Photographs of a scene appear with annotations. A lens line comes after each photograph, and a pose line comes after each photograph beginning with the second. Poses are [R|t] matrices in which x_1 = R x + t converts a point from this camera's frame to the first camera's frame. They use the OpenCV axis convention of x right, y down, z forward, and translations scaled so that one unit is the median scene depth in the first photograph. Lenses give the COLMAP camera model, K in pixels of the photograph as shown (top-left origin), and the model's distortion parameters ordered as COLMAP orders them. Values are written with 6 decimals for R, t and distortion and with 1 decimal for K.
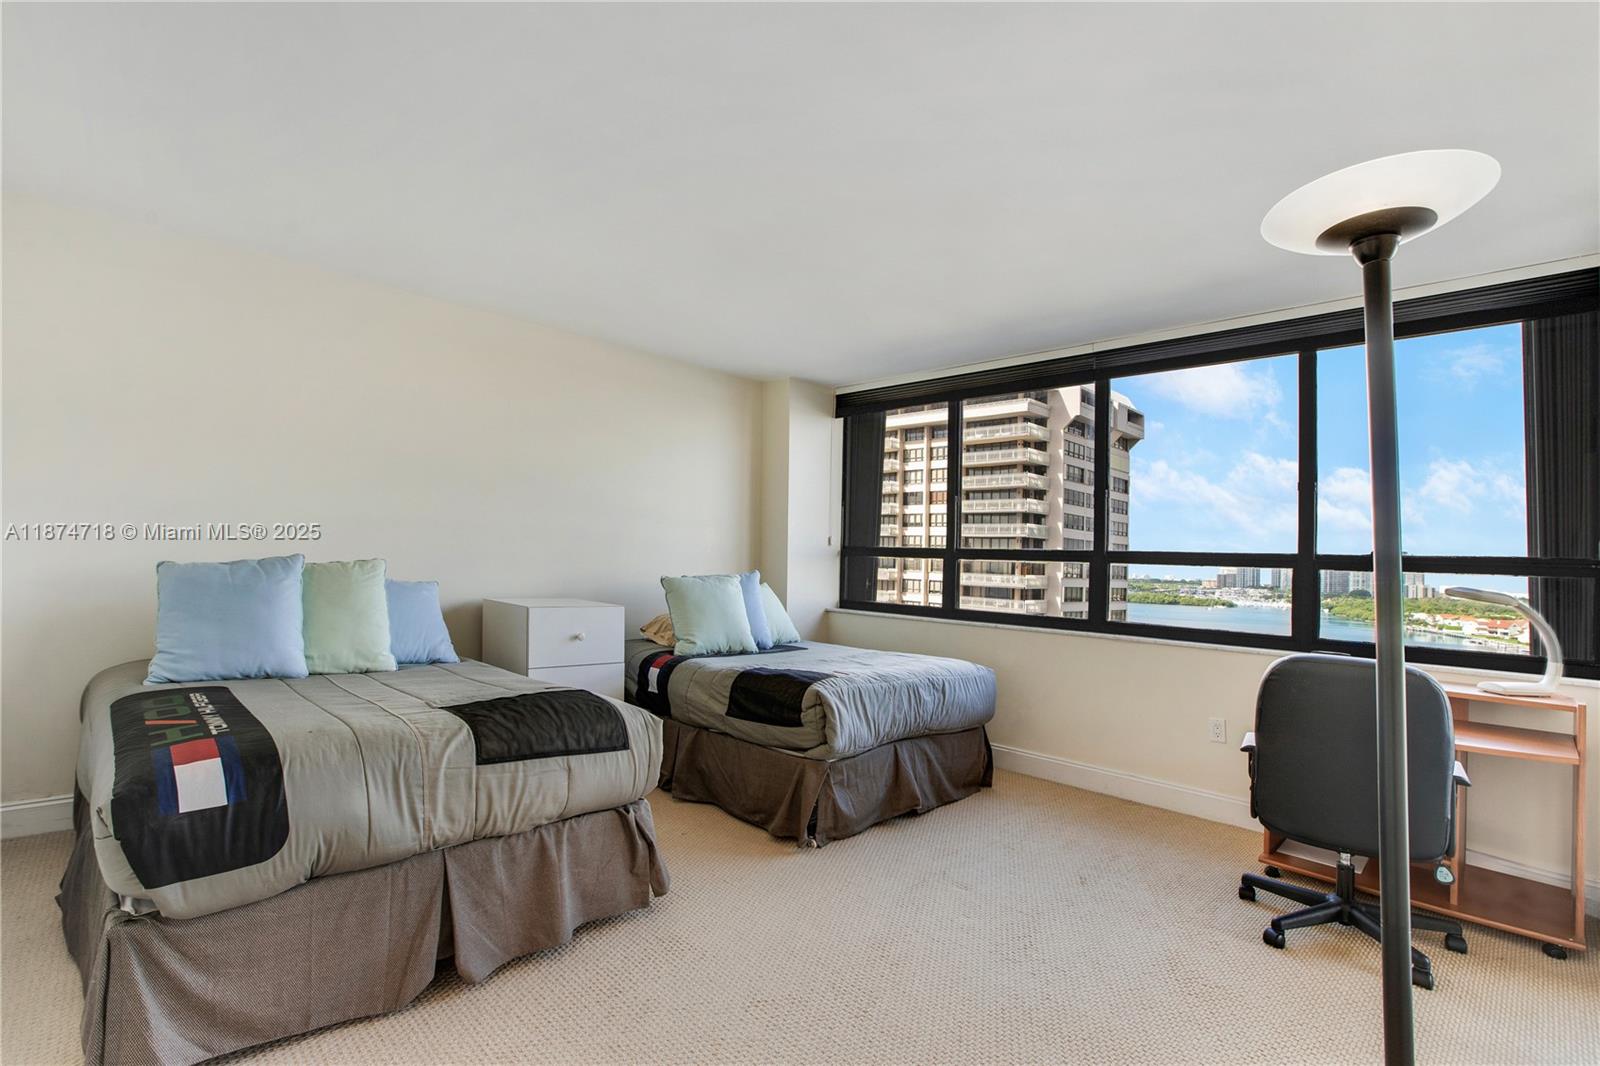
lens RADIAL K [[735.6, 0, 791.5], [0, 735.6, 532.8], [0, 0, 1]] dist [-0.023347, 0.005782]
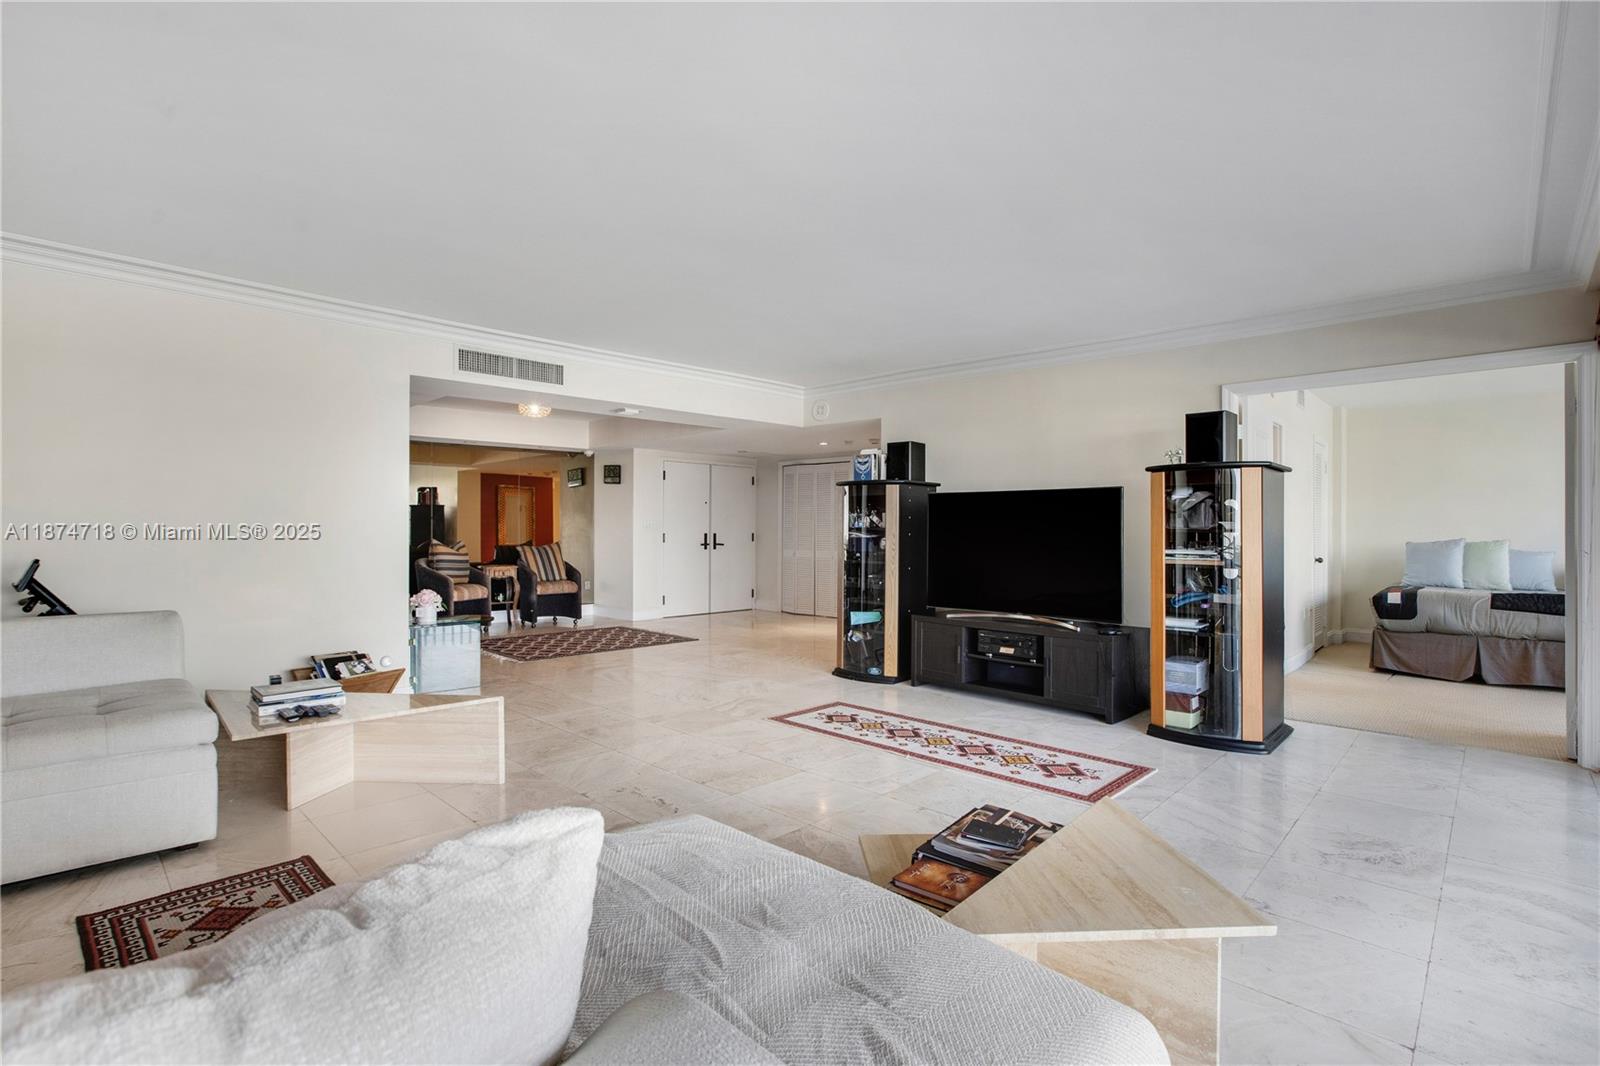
lens RADIAL K [[735.6, 0, 812.6], [0, 735.6, 533.4], [0, 0, 1]] dist [-0.023347, 0.005782]
pose [[0.049485, -0.033177, -0.998224, 2.211421], [0.031629, 0.998999, -0.031635, 0.028754], [0.998274, -0.030007, 0.050485, -1.727286]]
